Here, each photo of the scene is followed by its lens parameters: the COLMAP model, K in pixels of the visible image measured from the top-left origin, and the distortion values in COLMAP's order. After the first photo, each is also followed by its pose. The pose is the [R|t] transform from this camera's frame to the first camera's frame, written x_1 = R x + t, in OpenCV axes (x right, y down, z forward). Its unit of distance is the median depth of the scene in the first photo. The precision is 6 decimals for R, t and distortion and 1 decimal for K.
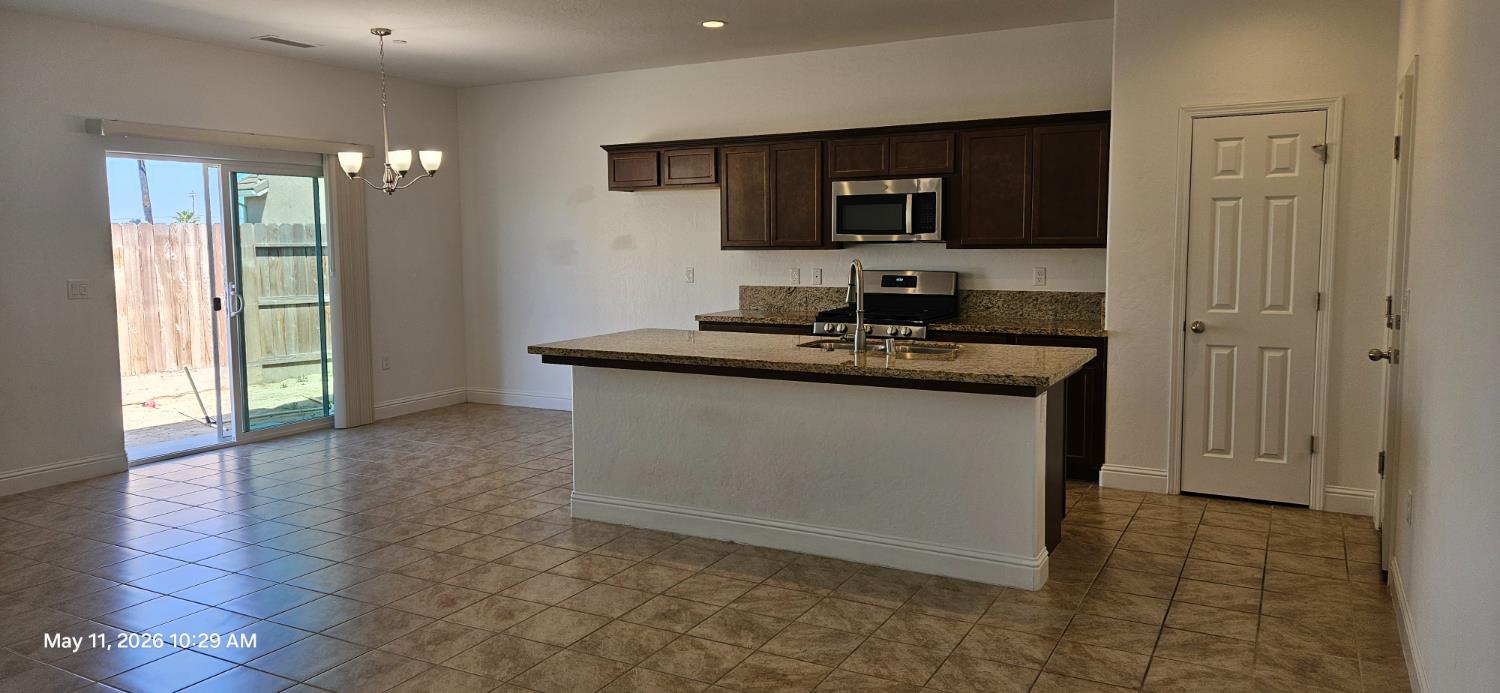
lens RADIAL K [[1002.9, 0, 737.6], [0, 1002.9, 342.1], [0, 0, 1]] dist [0.063238, -0.005462]
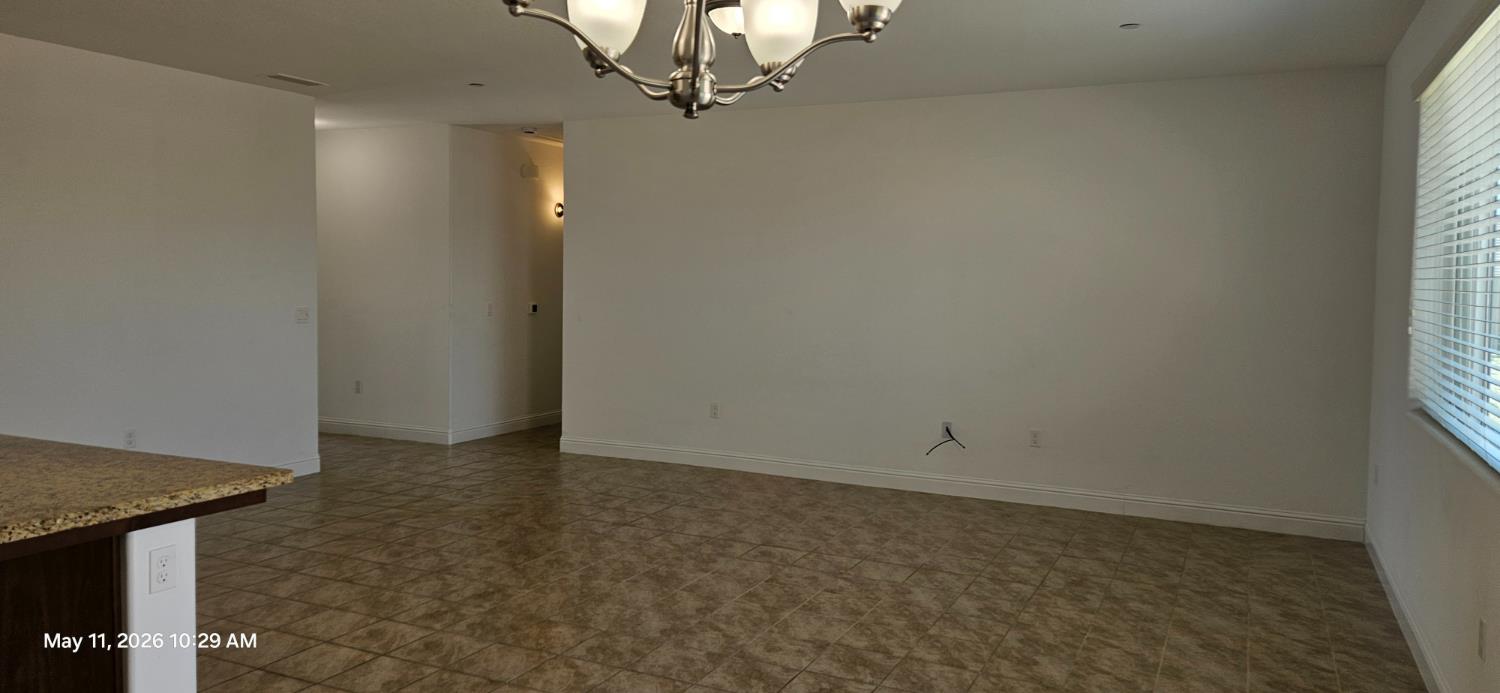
lens RADIAL K [[1002.9, 0, 762.8], [0, 1002.9, 343.4], [0, 0, 1]] dist [0.063238, -0.005462]
pose [[-0.998236, -0.002352, -0.059321, -0.434602], [-0.012500, 0.985139, 0.171302, -0.167218], [0.058036, 0.171742, -0.983431, 1.538489]]
